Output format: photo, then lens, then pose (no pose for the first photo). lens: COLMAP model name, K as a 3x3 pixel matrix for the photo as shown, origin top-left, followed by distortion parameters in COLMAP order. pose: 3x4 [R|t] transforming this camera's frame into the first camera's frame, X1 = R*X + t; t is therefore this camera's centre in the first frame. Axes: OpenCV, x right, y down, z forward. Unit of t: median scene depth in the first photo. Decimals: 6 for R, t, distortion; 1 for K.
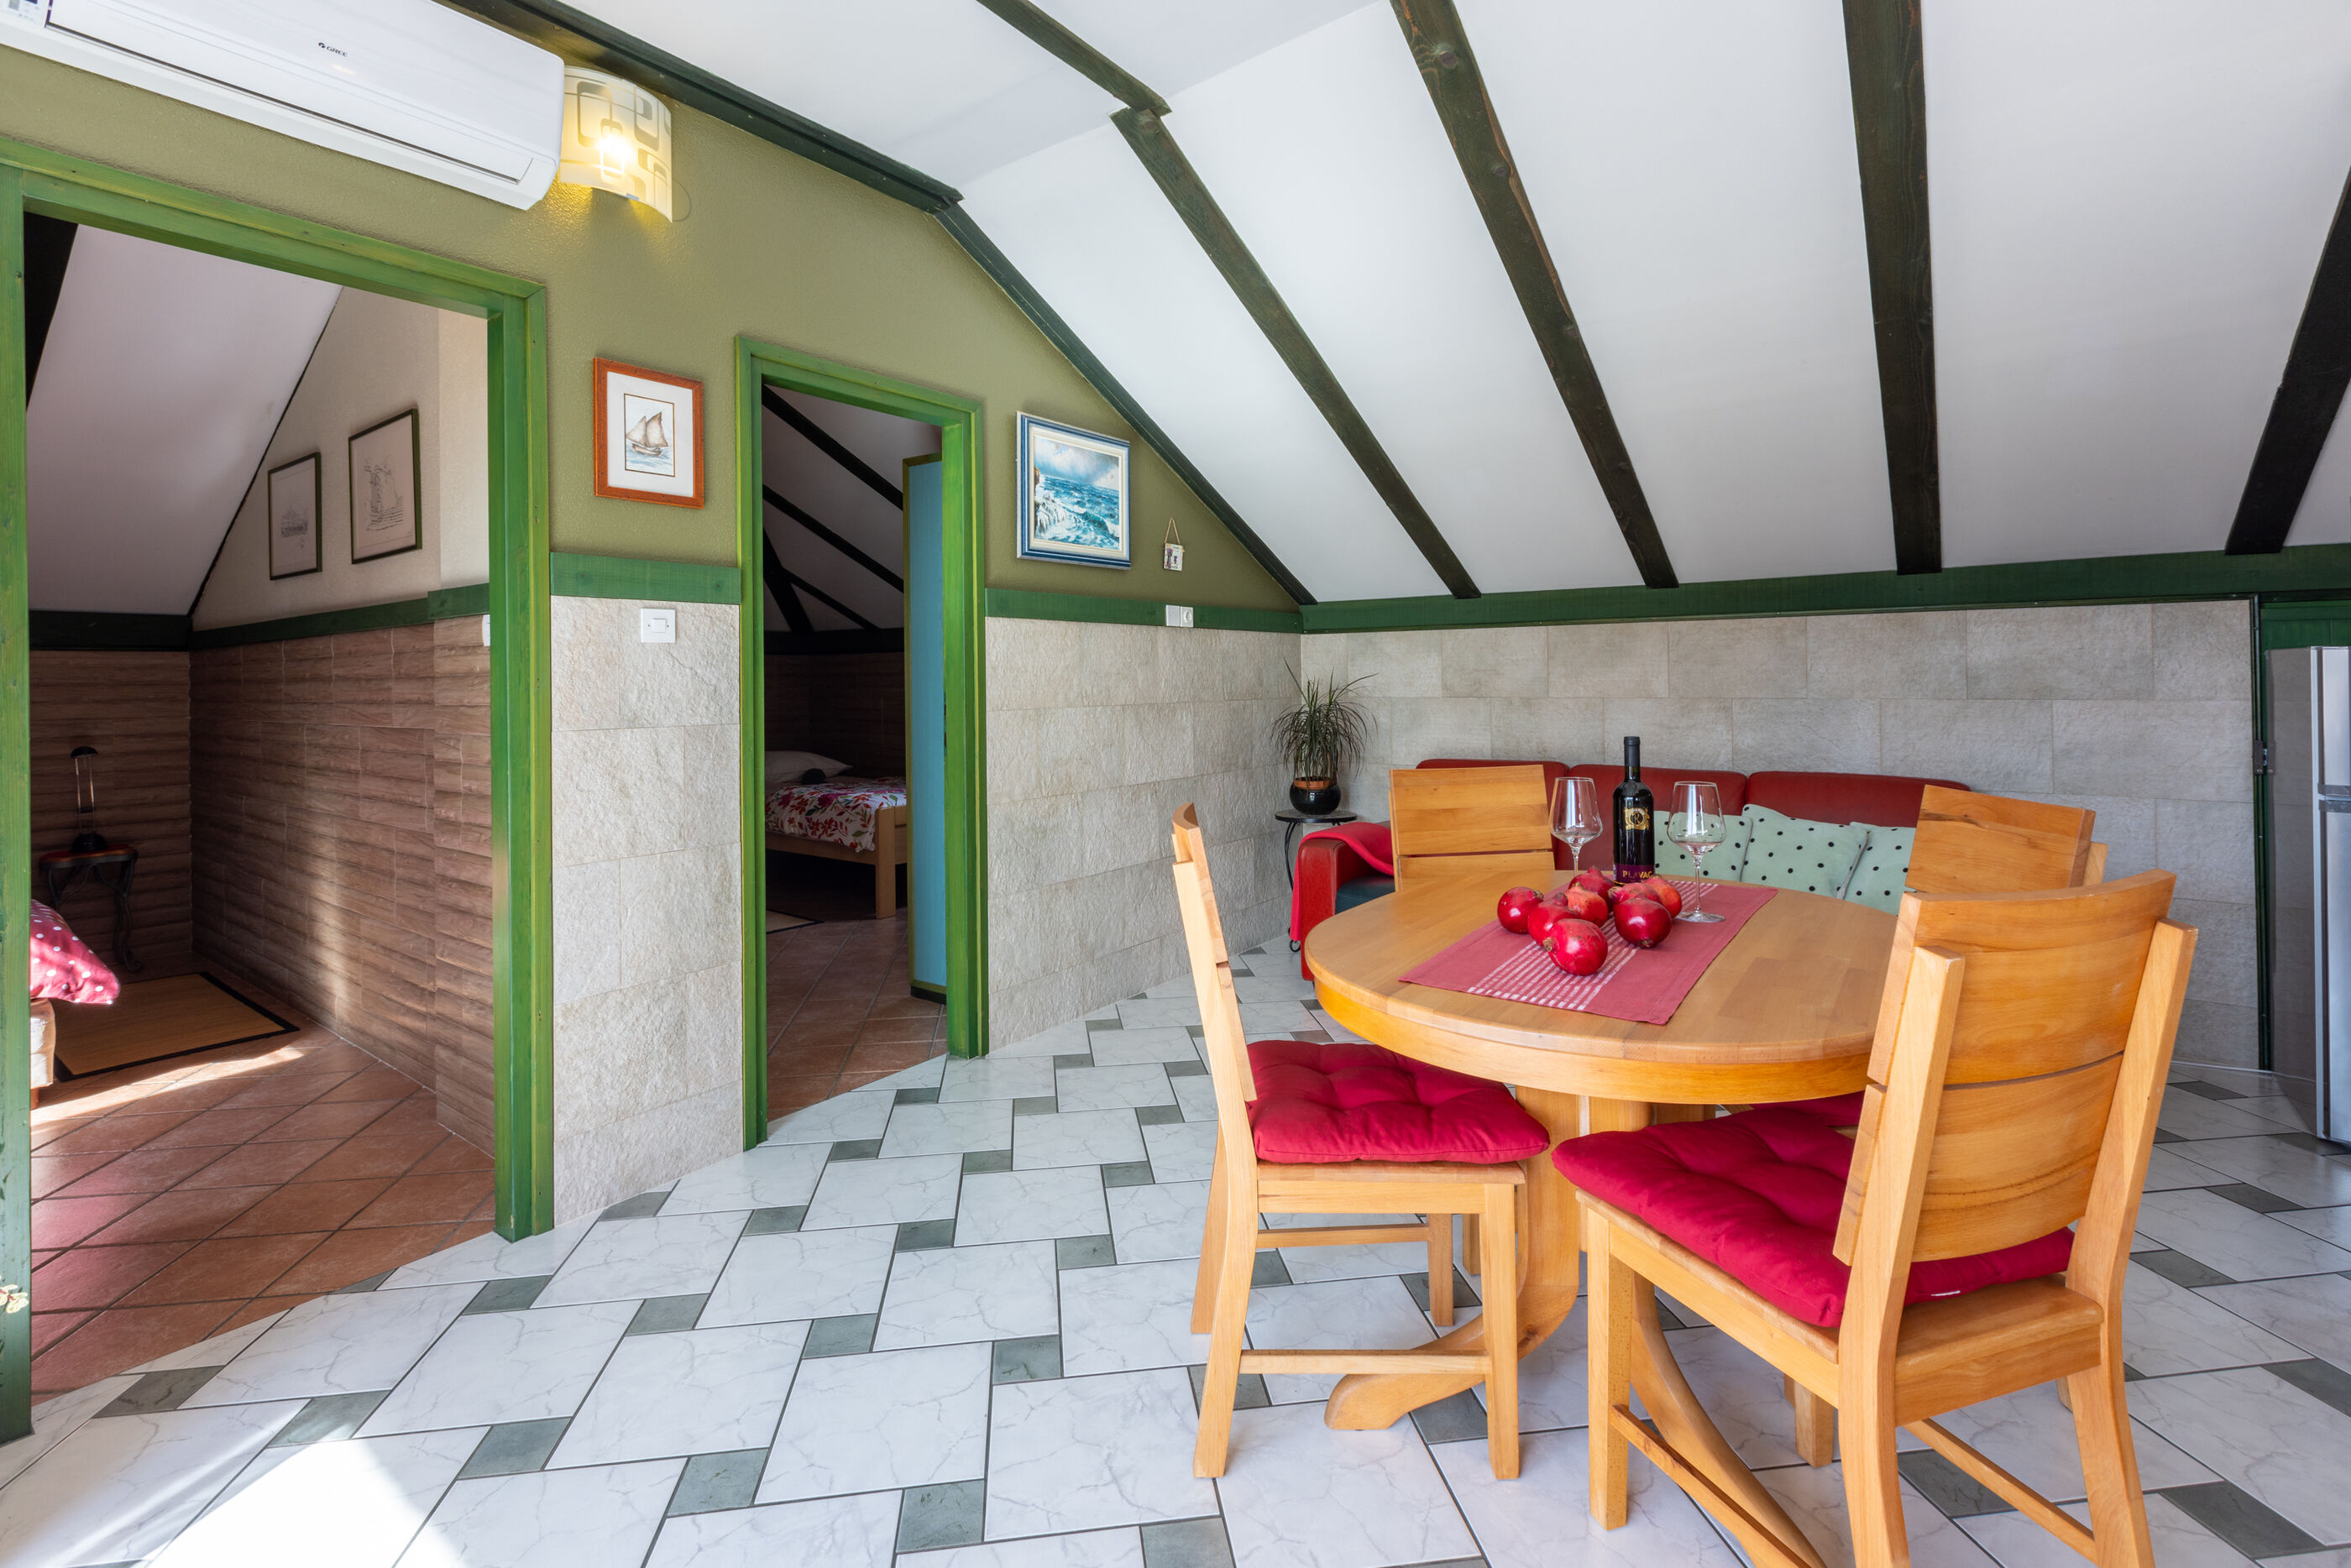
lens RADIAL K [[1070.5, 0, 1170.6], [0, 1070.5, 691.1], [0, 0, 1]] dist [-0.000334, 0.000231]
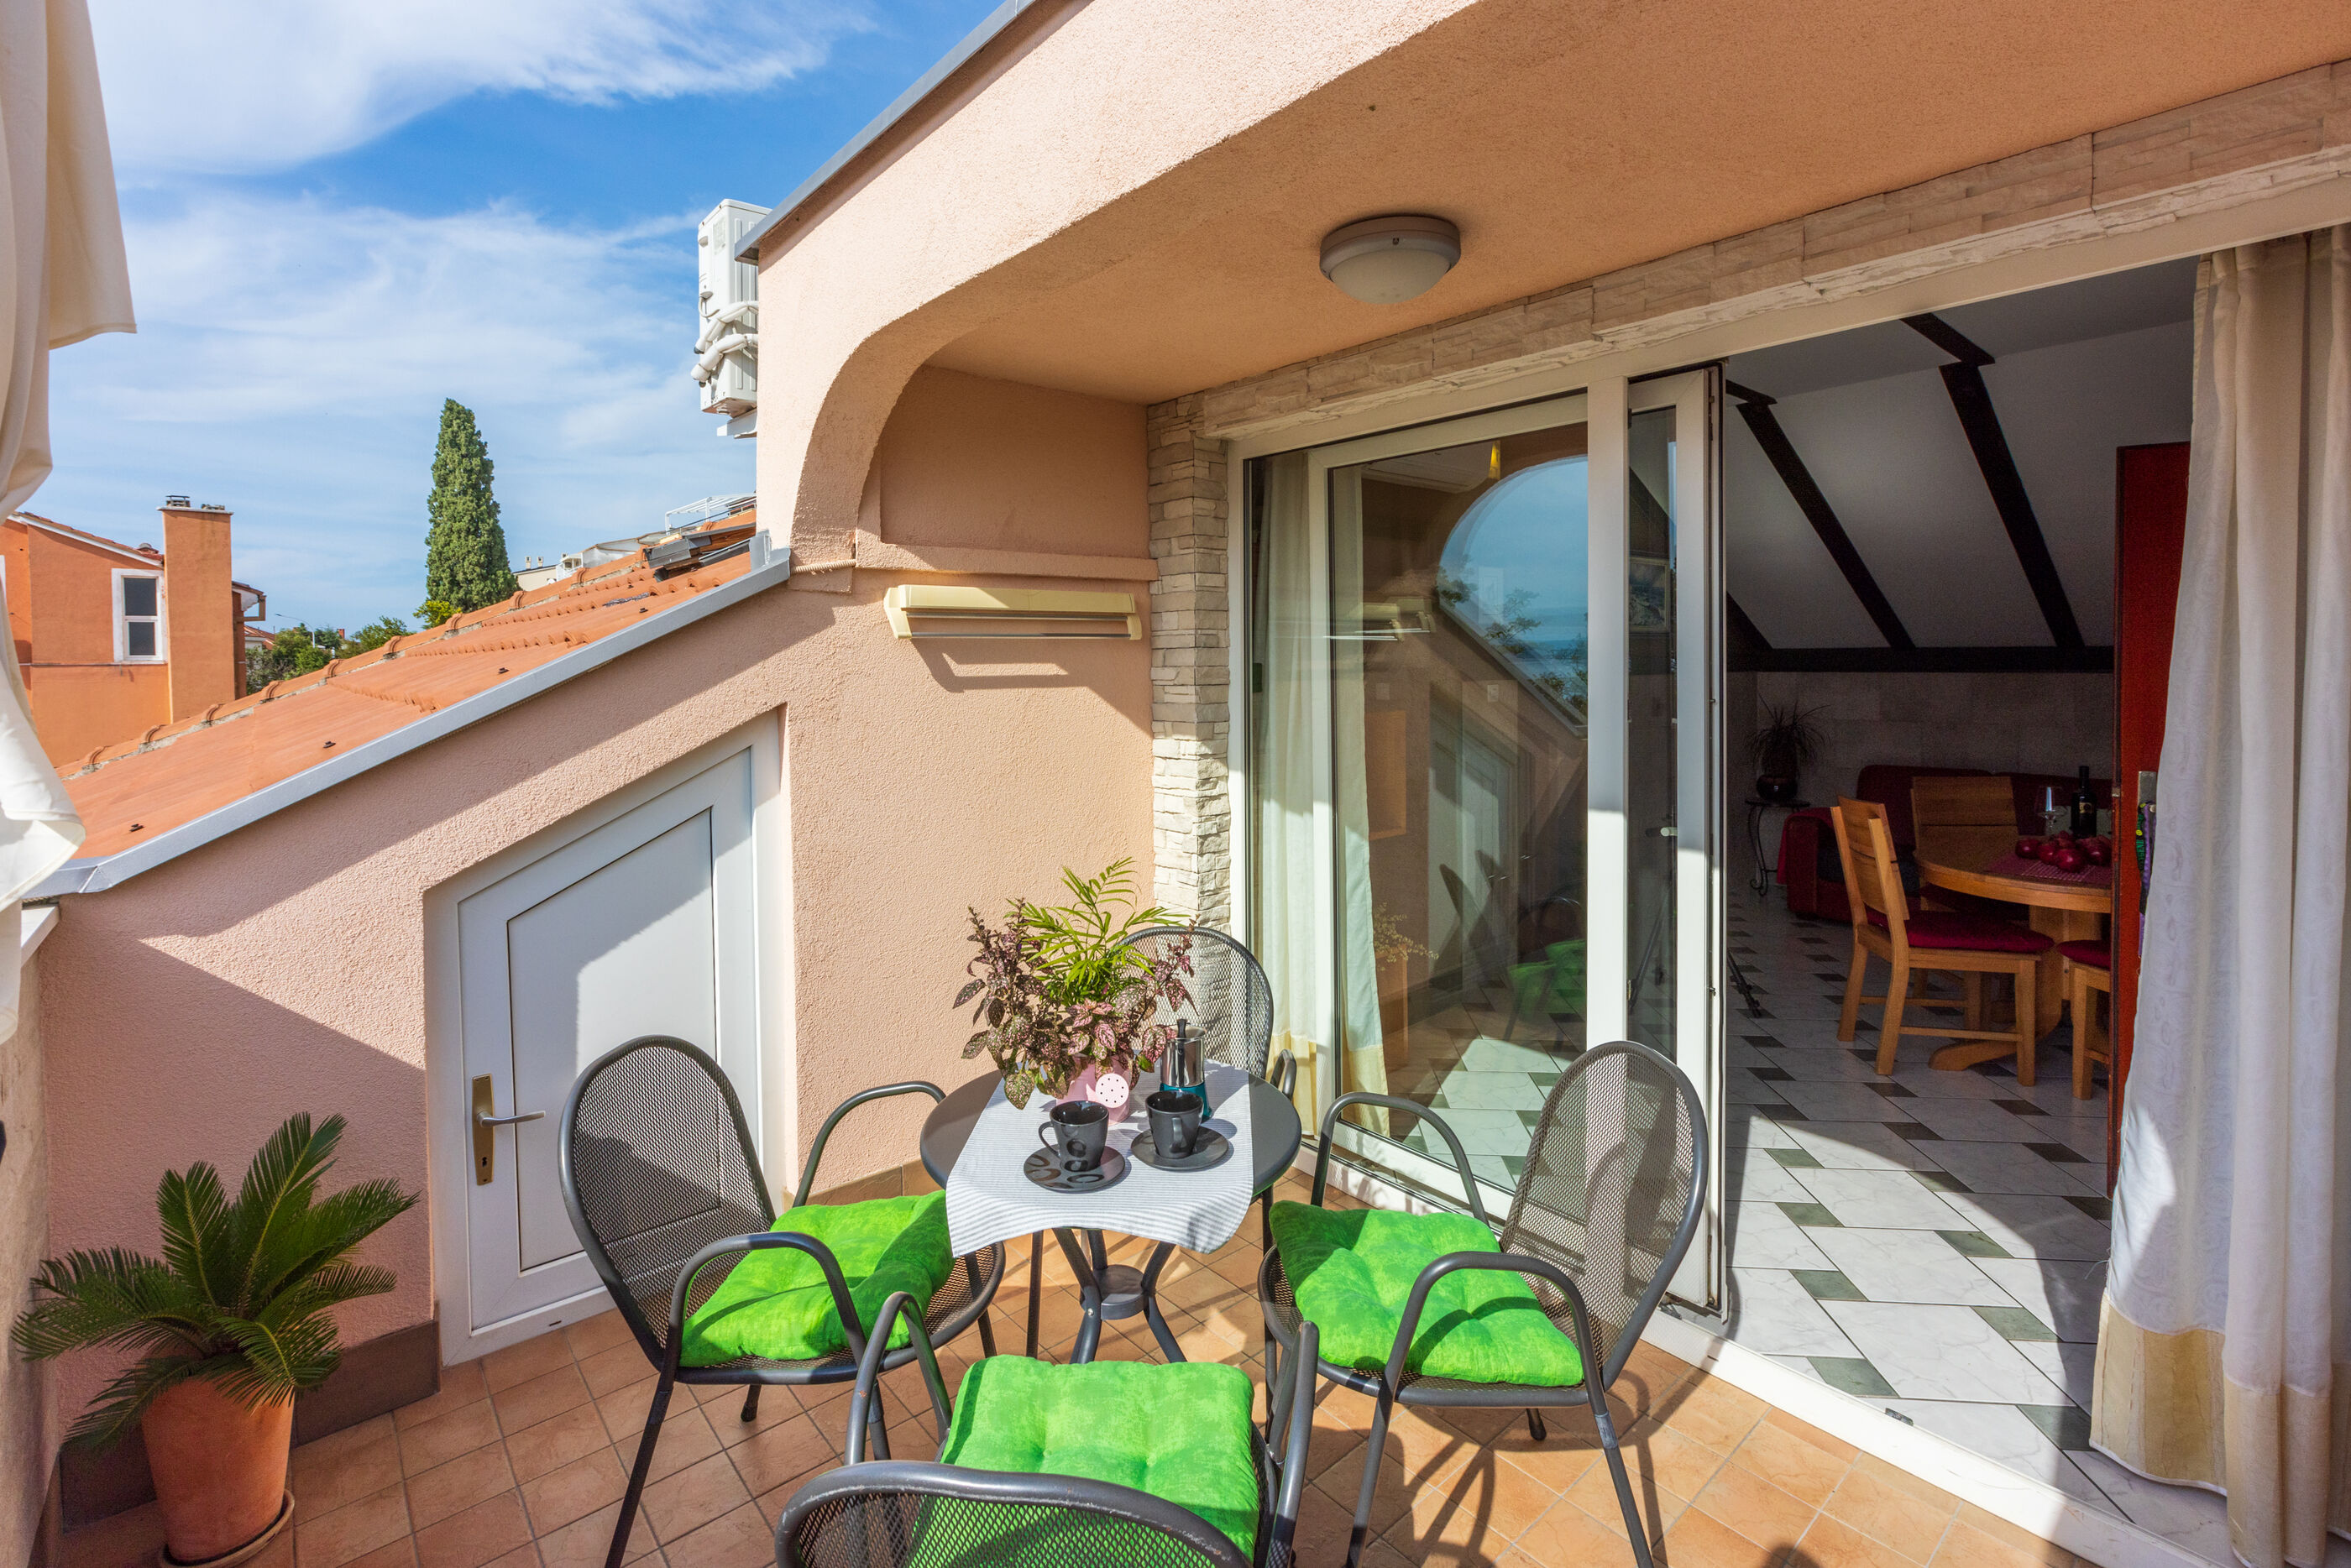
lens RADIAL K [[1070.5, 0, 1170.6], [0, 1070.5, 691.1], [0, 0, 1]] dist [-0.000334, 0.000231]
pose [[0.974282, 0.008418, -0.225176, -0.387902], [-0.004640, 0.999840, 0.017302, -0.060913], [0.225286, -0.015812, 0.974164, -0.657751]]
